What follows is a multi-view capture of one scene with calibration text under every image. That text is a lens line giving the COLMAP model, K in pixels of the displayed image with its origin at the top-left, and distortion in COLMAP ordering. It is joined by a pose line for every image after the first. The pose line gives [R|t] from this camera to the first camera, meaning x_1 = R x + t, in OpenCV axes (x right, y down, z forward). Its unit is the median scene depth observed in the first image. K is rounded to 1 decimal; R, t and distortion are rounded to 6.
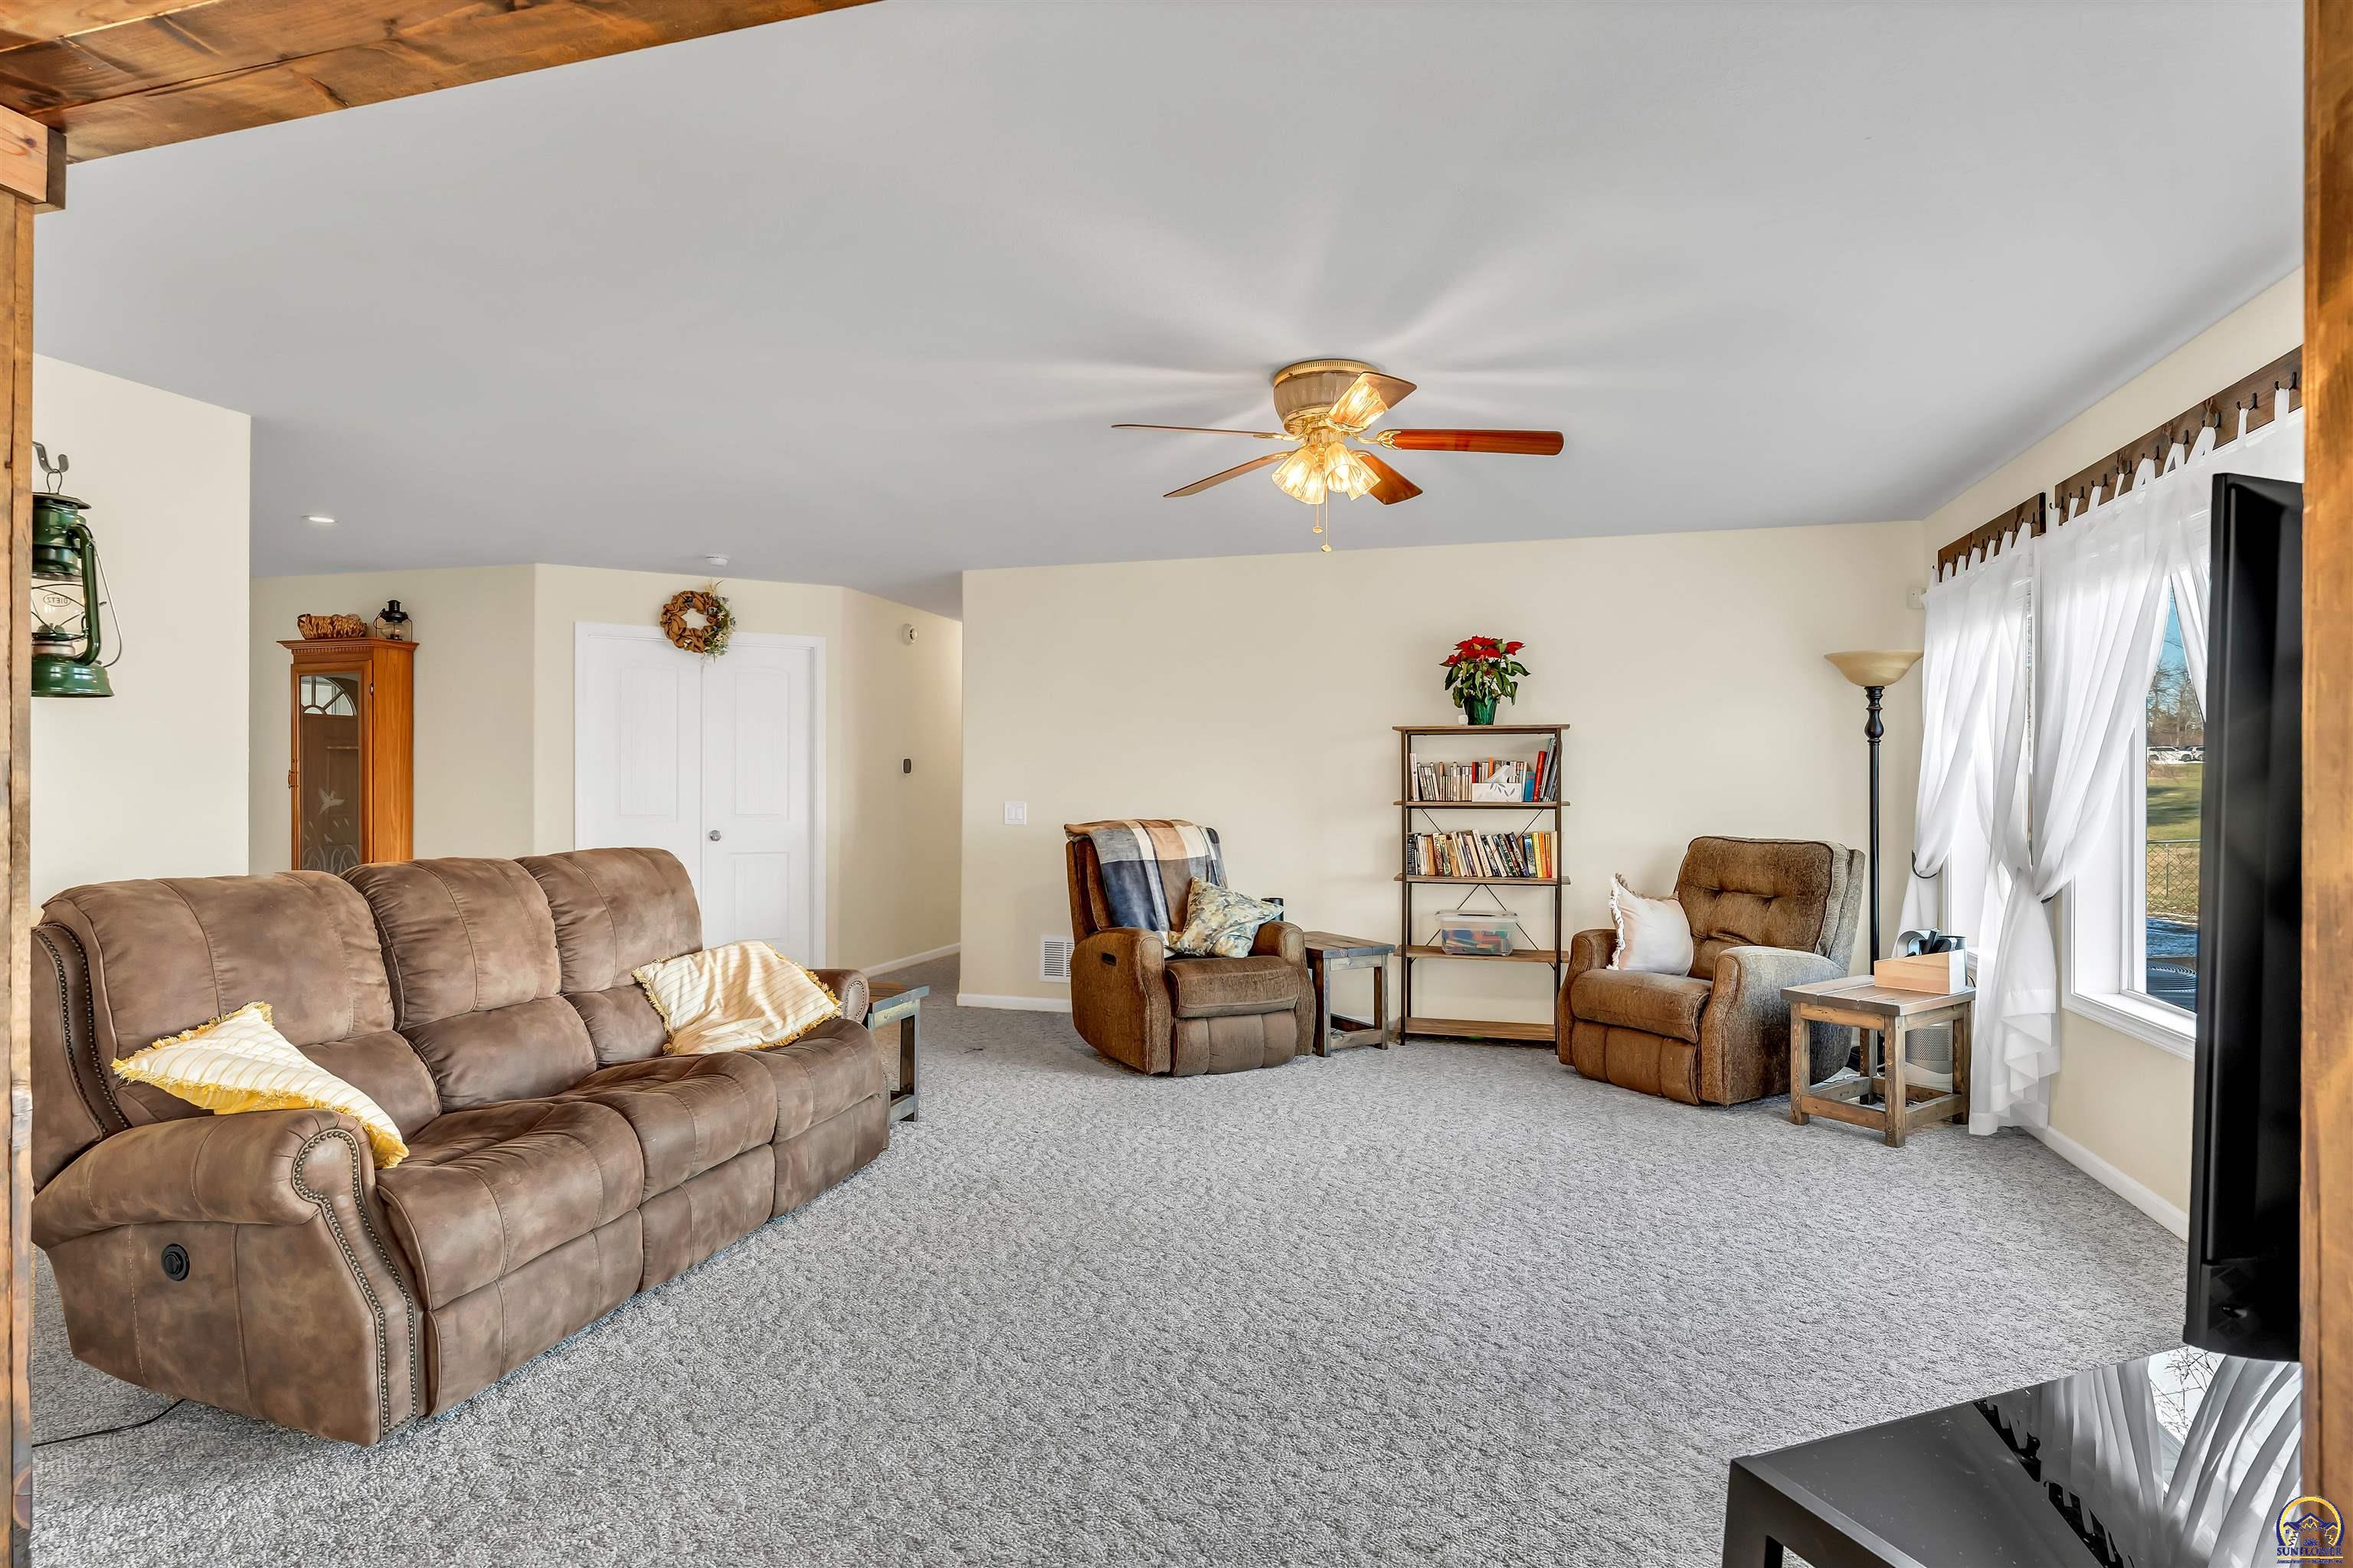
lens RADIAL K [[1203.9, 0, 1162.2], [0, 1203.9, 790.3], [0, 0, 1]] dist [0.000439, -0.000985]
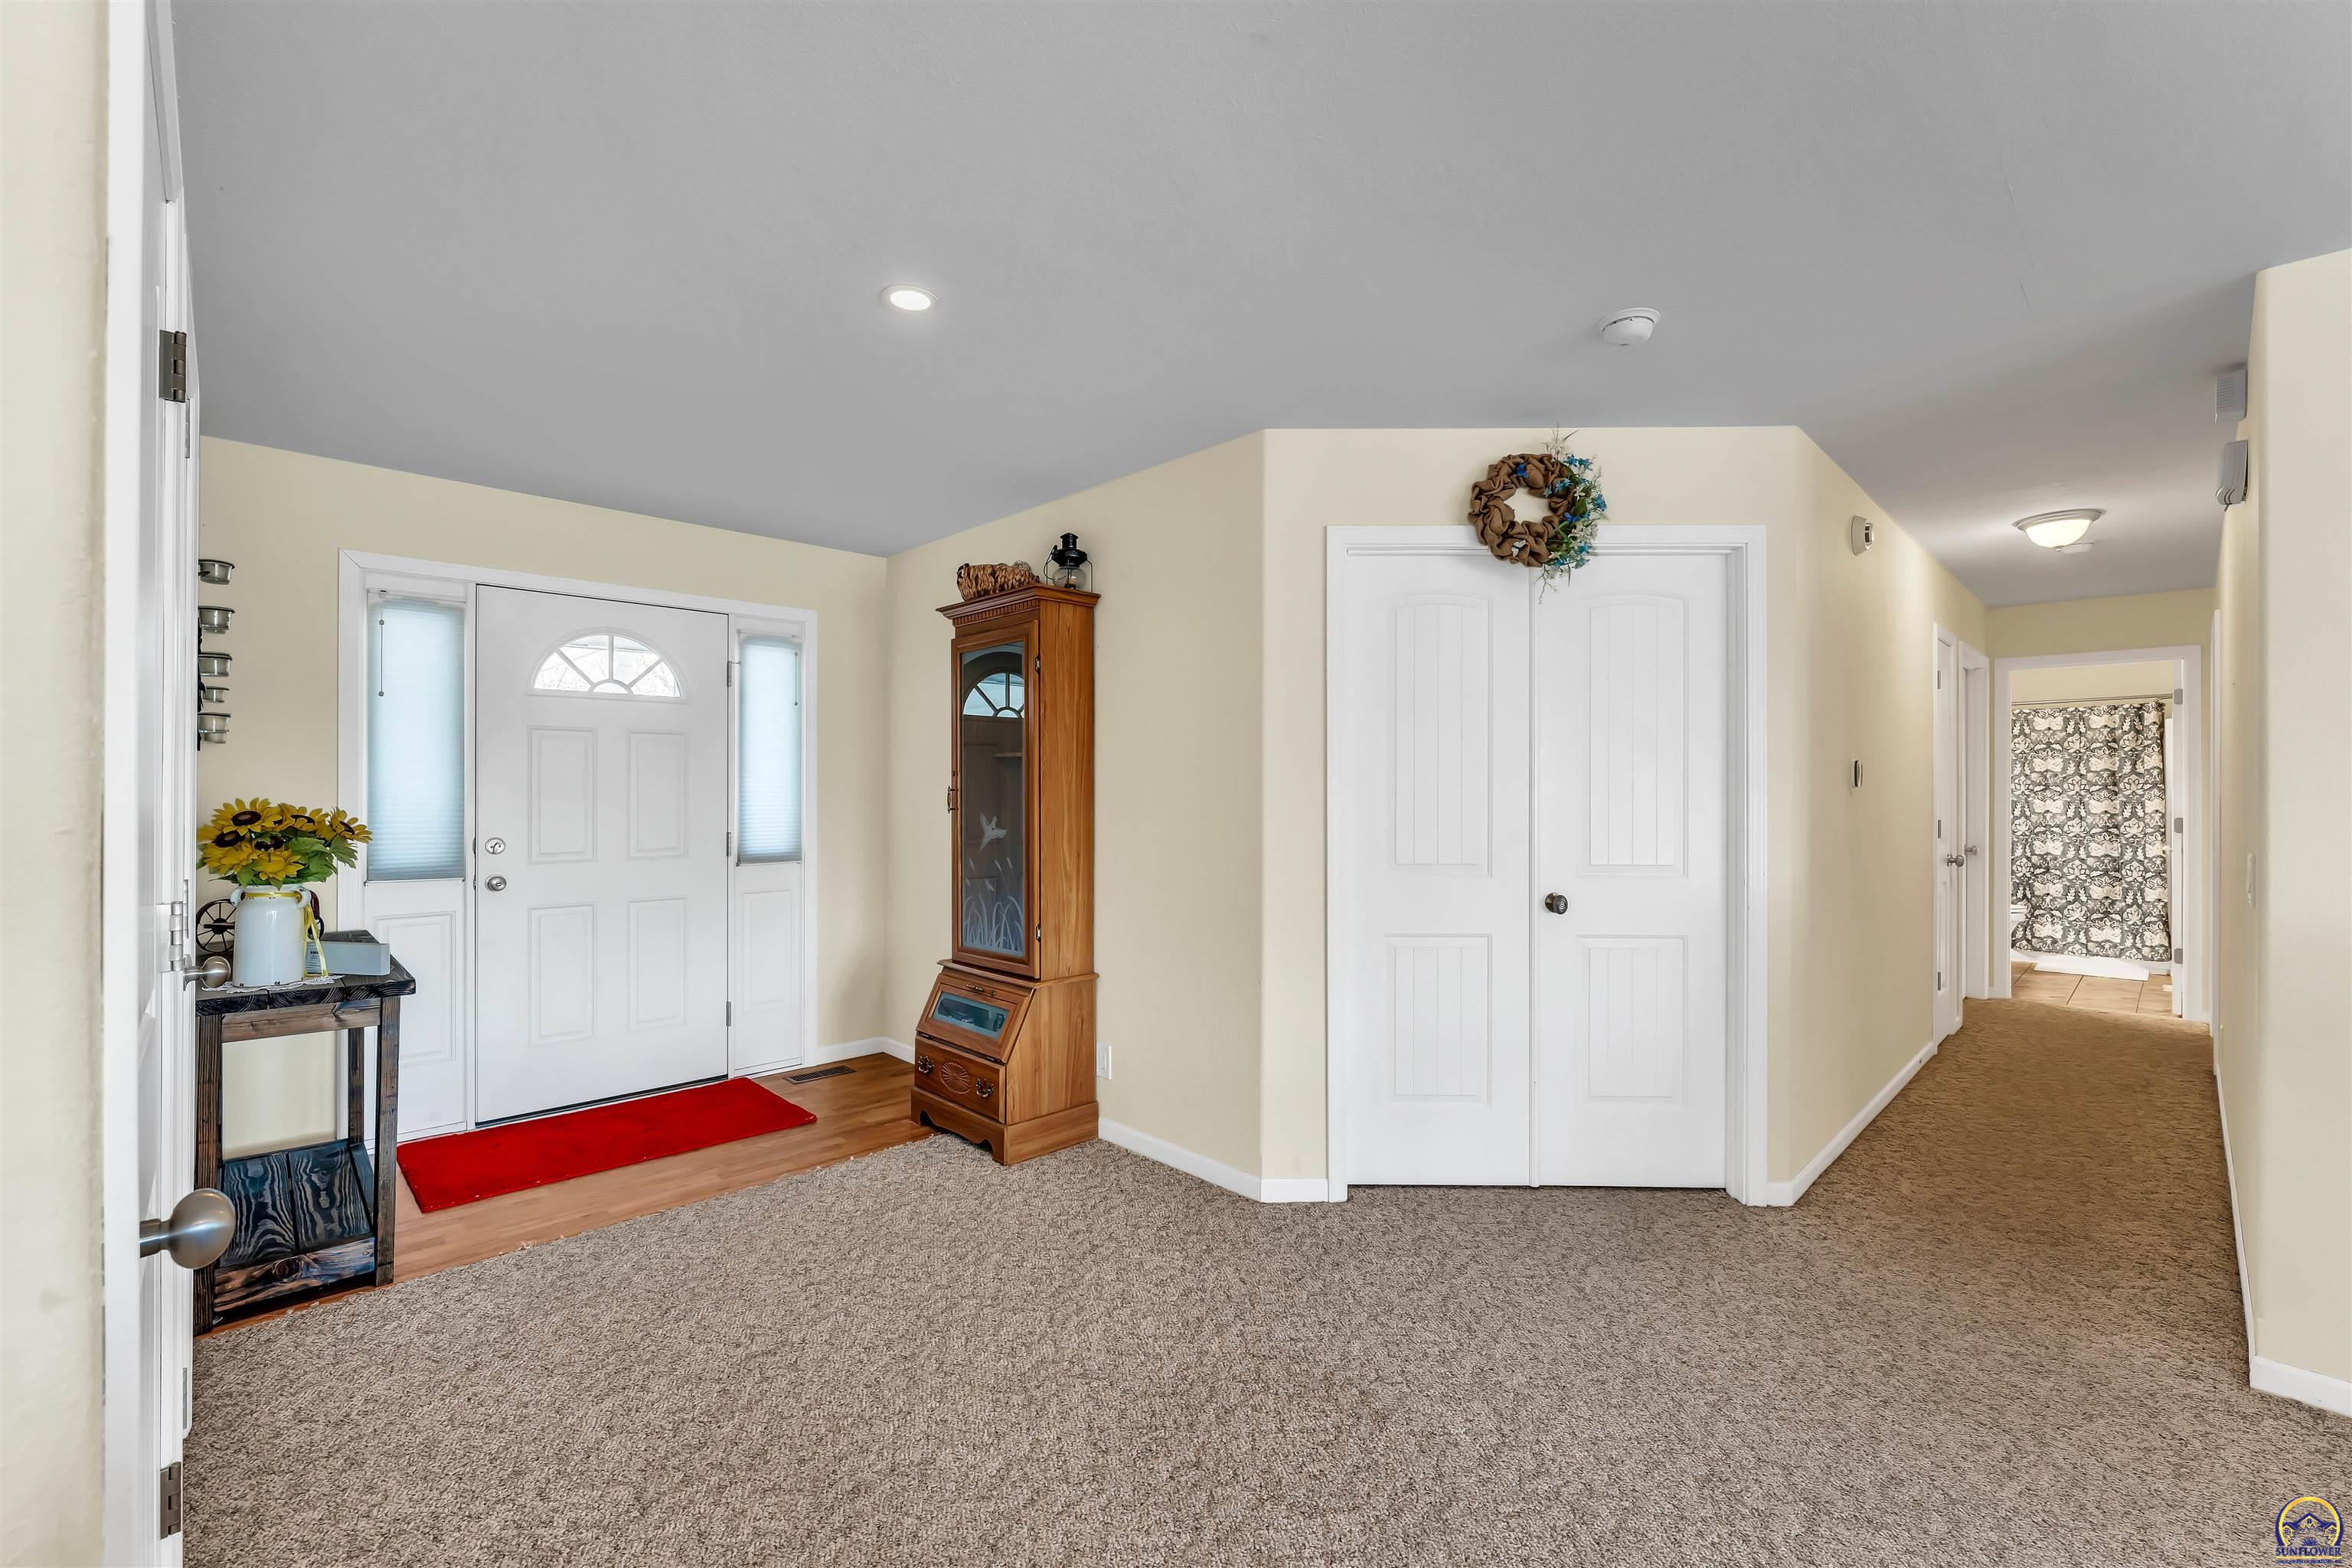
lens RADIAL K [[993.8, 0, 1183.6], [0, 993.8, 788.2], [0, 0, 1]] dist [-0.002267, -0.000067]
pose [[0.874824, -0.000898, -0.484440, -0.309994], [-0.001737, 0.999986, -0.004990, -0.012937], [0.484438, 0.005207, 0.874810, 0.539957]]
